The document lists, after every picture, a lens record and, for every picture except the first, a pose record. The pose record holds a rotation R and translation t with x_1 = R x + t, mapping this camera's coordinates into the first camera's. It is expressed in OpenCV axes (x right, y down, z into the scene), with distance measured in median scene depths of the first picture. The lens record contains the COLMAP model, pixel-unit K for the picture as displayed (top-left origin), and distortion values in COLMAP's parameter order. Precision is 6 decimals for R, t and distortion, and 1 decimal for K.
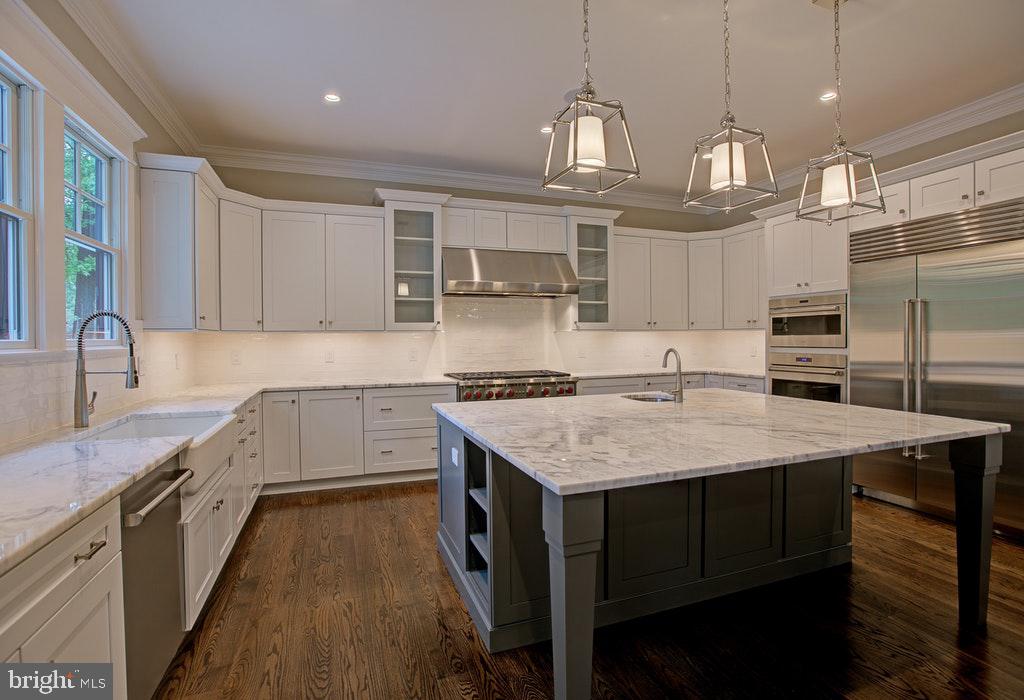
lens RADIAL K [[486.6, 0, 511.0], [0, 486.6, 352.7], [0, 0, 1]] dist [-0.014976, 0.003561]
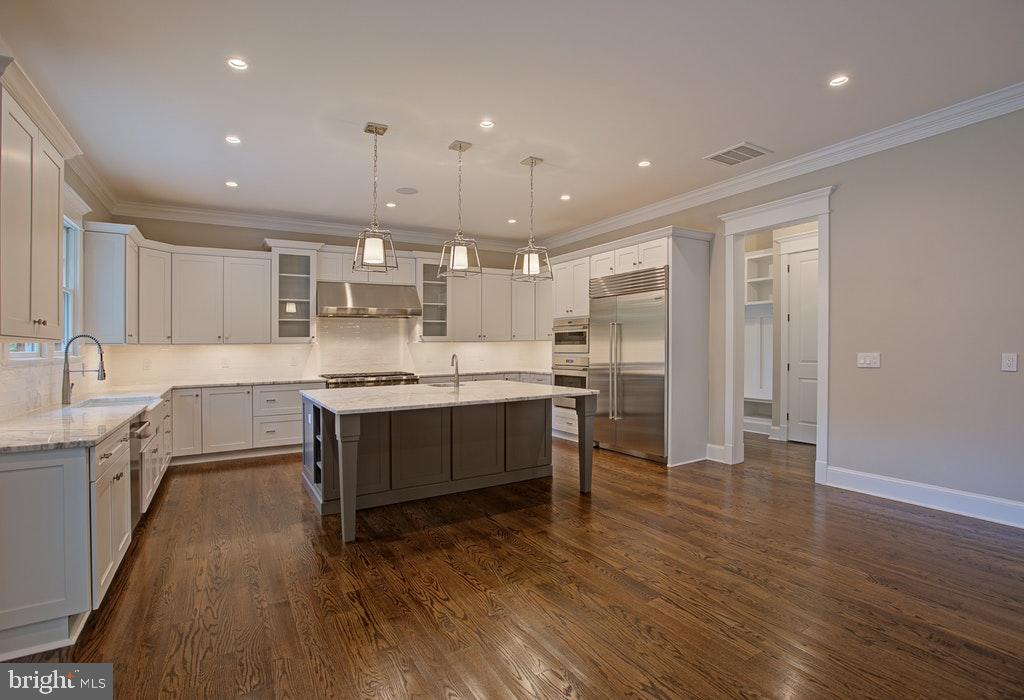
lens RADIAL K [[486.6, 0, 517.3], [0, 486.6, 340.7], [0, 0, 1]] dist [-0.014976, 0.003561]
pose [[0.980642, -0.003455, 0.195781, 0.160623], [0.011555, 0.999123, -0.040250, 0.010794], [-0.195470, 0.041733, 0.979821, -0.490507]]
